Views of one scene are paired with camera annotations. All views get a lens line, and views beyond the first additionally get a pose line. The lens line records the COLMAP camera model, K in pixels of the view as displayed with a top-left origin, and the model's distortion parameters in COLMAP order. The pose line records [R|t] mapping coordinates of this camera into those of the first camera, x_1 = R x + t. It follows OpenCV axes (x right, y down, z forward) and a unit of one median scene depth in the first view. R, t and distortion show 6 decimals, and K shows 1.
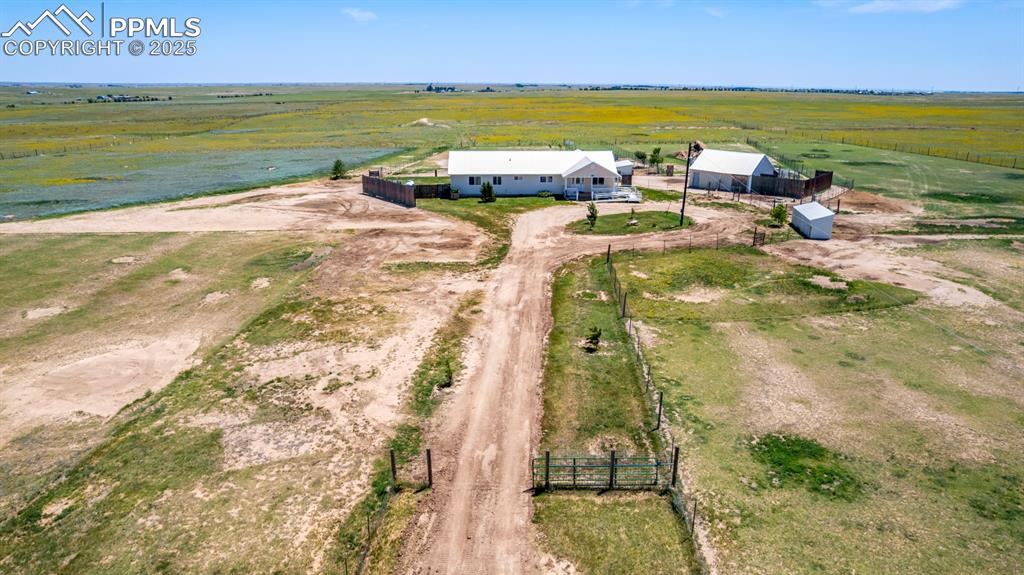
lens RADIAL K [[657.7, 0, 512.0], [0, 657.7, 287.5], [0, 0, 1]] dist [-0.096659, 0.092128]
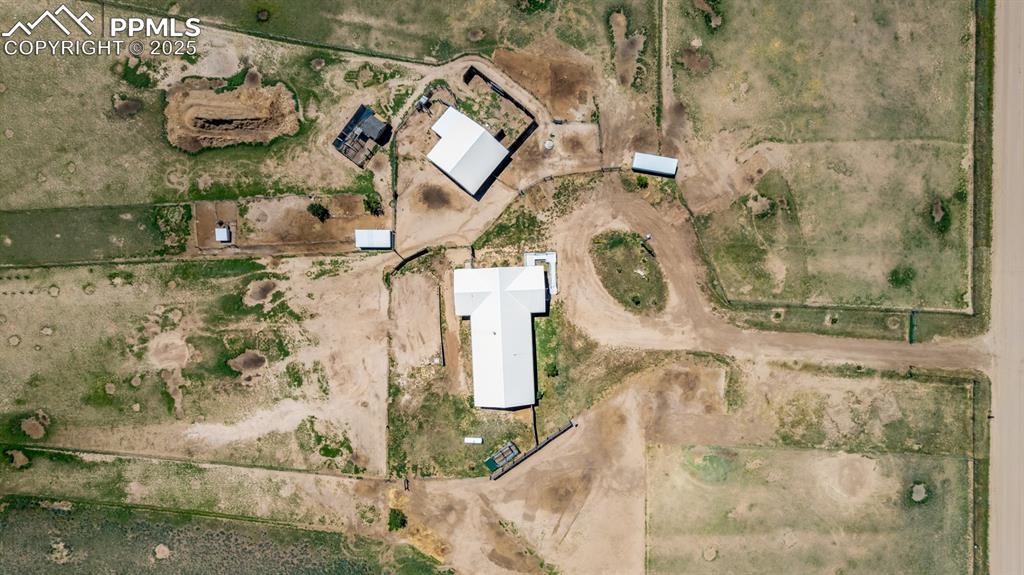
lens RADIAL K [[670.8, 0, 512.0], [0, 670.8, 287.5], [0, 0, 1]] dist [-0.084700, 0.078950]
pose [[-0.004229, -0.999990, 0.001415, 0.120422], [0.308903, 0.000039, 0.951093, -1.392874], [-0.951084, 0.004459, 0.308900, 0.639435]]
